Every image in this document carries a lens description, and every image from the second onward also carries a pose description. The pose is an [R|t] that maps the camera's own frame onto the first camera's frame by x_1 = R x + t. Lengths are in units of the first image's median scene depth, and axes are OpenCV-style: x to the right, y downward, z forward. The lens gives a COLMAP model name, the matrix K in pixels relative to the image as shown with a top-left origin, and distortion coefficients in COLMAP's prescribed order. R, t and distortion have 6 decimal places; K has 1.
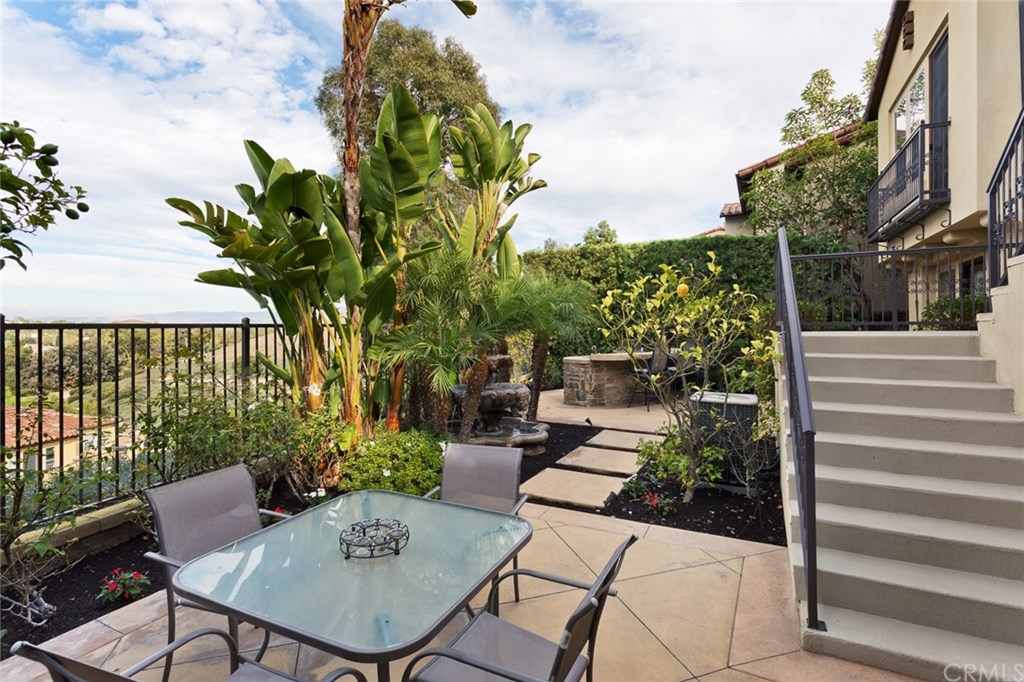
lens RADIAL K [[505.0, 0, 513.8], [0, 505.0, 311.2], [0, 0, 1]] dist [0.029205, -0.000268]
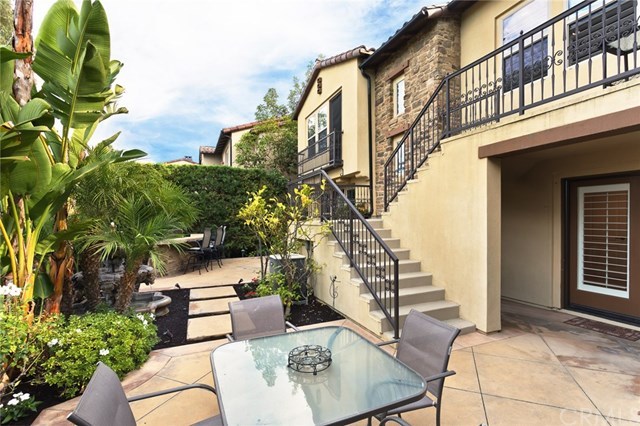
lens RADIAL K [[312.8, 0, 320.0], [0, 312.8, 213.0], [0, 0, 1]] dist [0.001178, 0.000090]
pose [[0.649645, 0.003689, 0.760229, -0.267416], [-0.007725, 0.999969, 0.001749, 0.005375], [-0.760198, -0.007009, 0.649653, 0.114188]]
